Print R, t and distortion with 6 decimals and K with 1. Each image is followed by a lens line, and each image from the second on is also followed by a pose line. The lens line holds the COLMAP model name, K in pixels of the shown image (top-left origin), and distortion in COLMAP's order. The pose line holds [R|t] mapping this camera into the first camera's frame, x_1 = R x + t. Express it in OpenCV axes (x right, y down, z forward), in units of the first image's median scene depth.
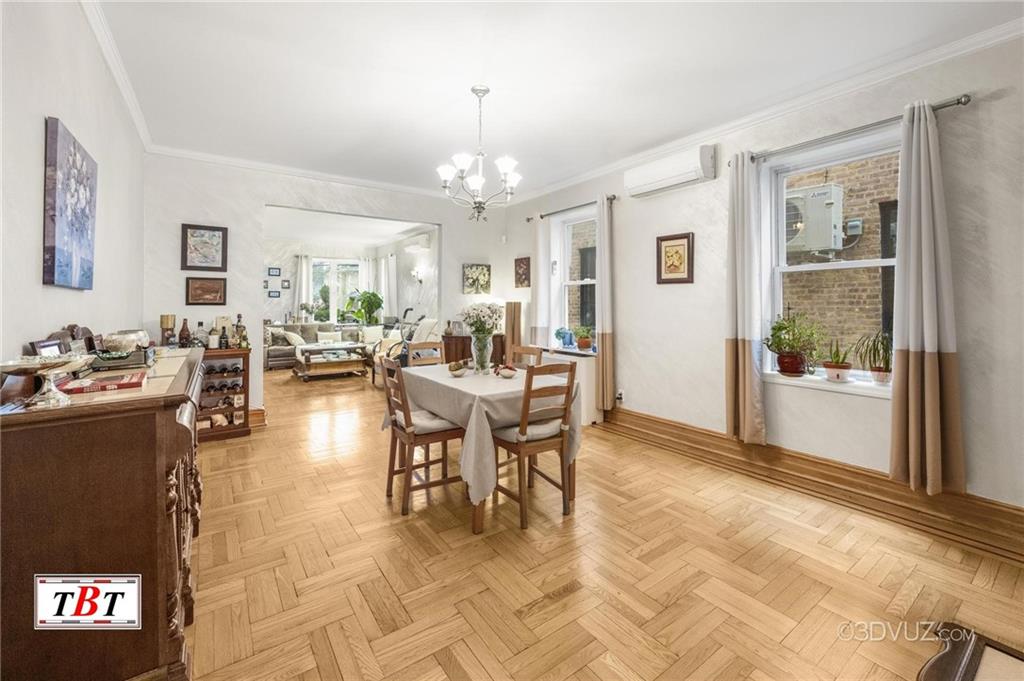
lens RADIAL K [[416.8, 0, 511.8], [0, 416.8, 289.6], [0, 0, 1]] dist [-0.007276, 0.000554]
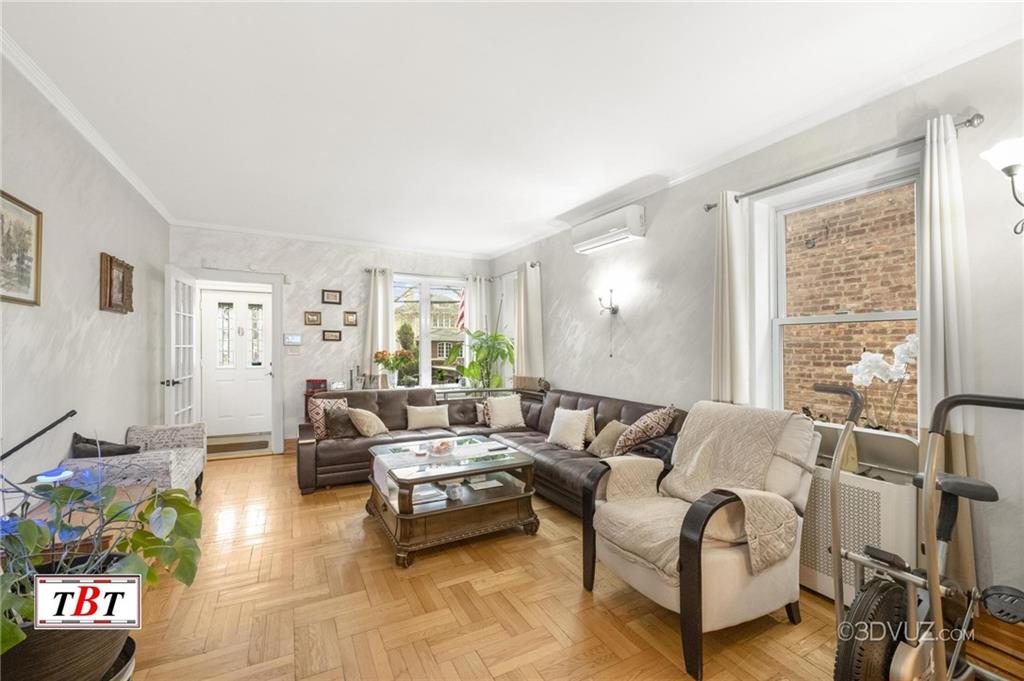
lens RADIAL K [[416.8, 0, 510.7], [0, 416.8, 345.5], [0, 0, 1]] dist [-0.007276, 0.000554]
pose [[0.991507, 0.008280, -0.129790, -0.246932], [-0.004689, 0.999598, 0.027946, 0.007449], [0.129970, -0.027100, 0.991148, 0.453846]]
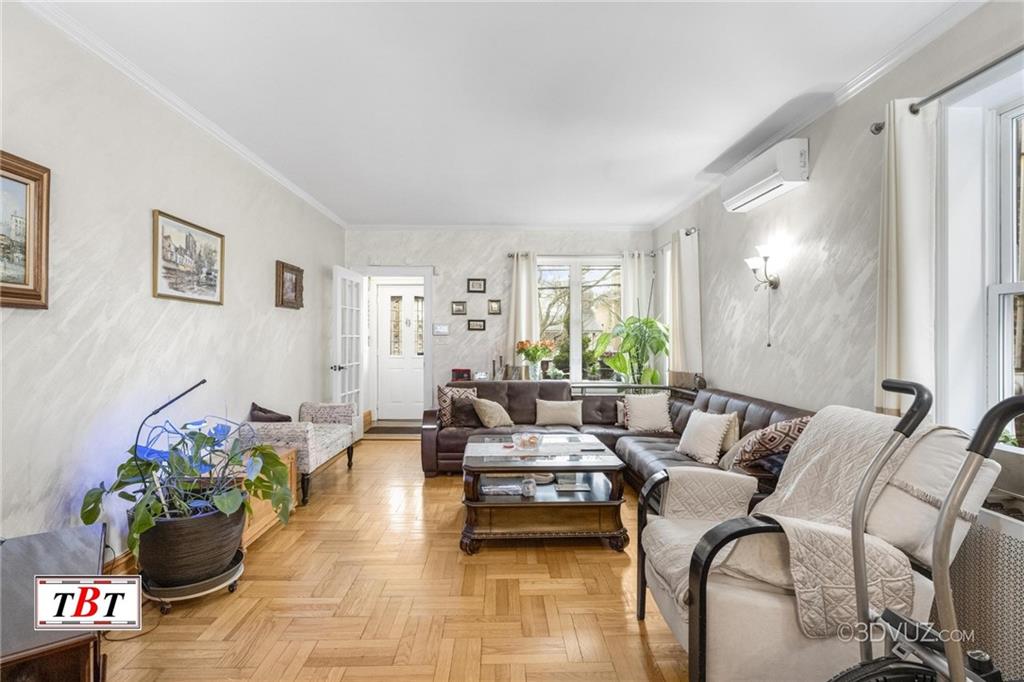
lens RADIAL K [[495.5, 0, 511.5], [0, 495.5, 340.9], [0, 0, 1]] dist [-0.000266, -0.001341]
pose [[0.825452, 0.006971, -0.564429, -0.147322], [0.014968, 0.999302, 0.034232, 0.010337], [0.564273, -0.036705, 0.824772, 0.463685]]
